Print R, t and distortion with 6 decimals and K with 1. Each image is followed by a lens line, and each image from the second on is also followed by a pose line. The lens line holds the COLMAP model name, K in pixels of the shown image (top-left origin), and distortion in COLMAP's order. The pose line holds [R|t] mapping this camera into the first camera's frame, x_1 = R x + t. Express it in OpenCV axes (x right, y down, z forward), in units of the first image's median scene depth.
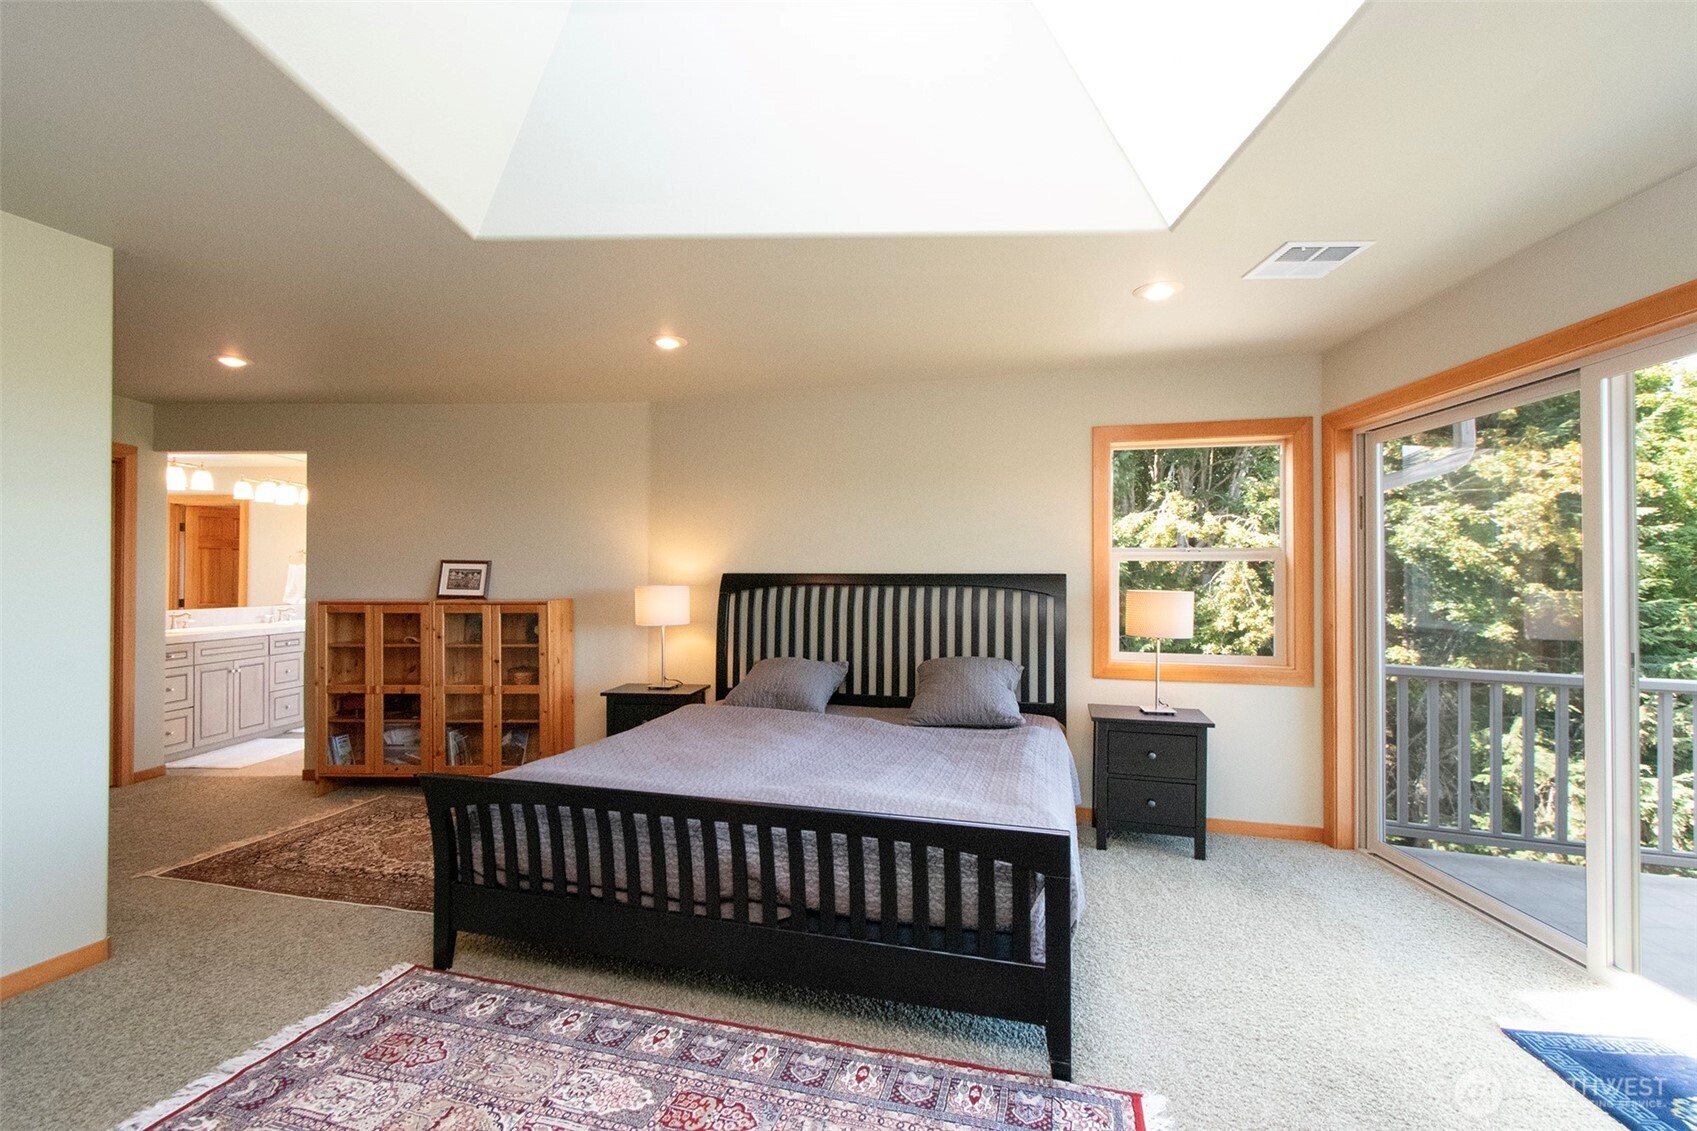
lens RADIAL K [[771.4, 0, 847.9], [0, 771.4, 574.4], [0, 0, 1]] dist [0.003367, 0.000146]
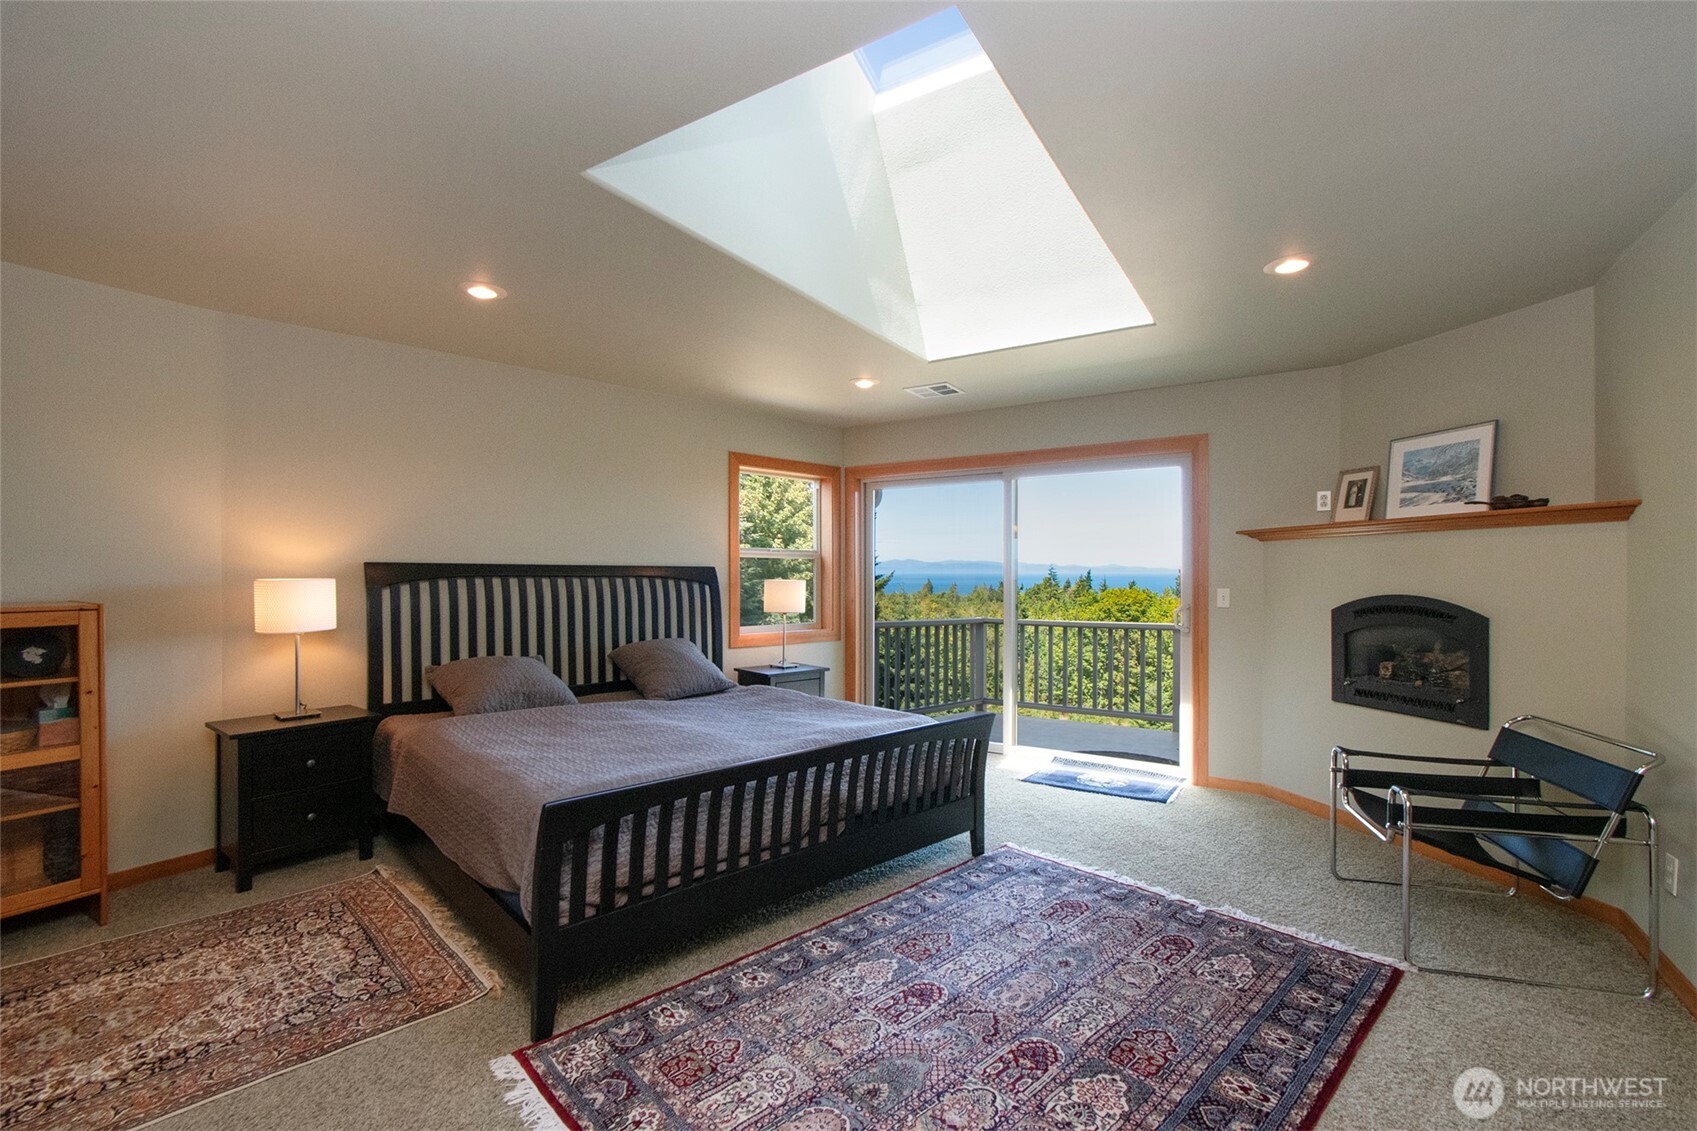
lens RADIAL K [[771.4, 0, 851.7], [0, 771.4, 577.3], [0, 0, 1]] dist [0.003367, 0.000146]
pose [[0.489839, -0.006173, 0.871791, -0.705287], [-0.012549, 0.999821, 0.014131, -0.004016], [-0.871723, -0.017862, 0.489674, 0.198719]]
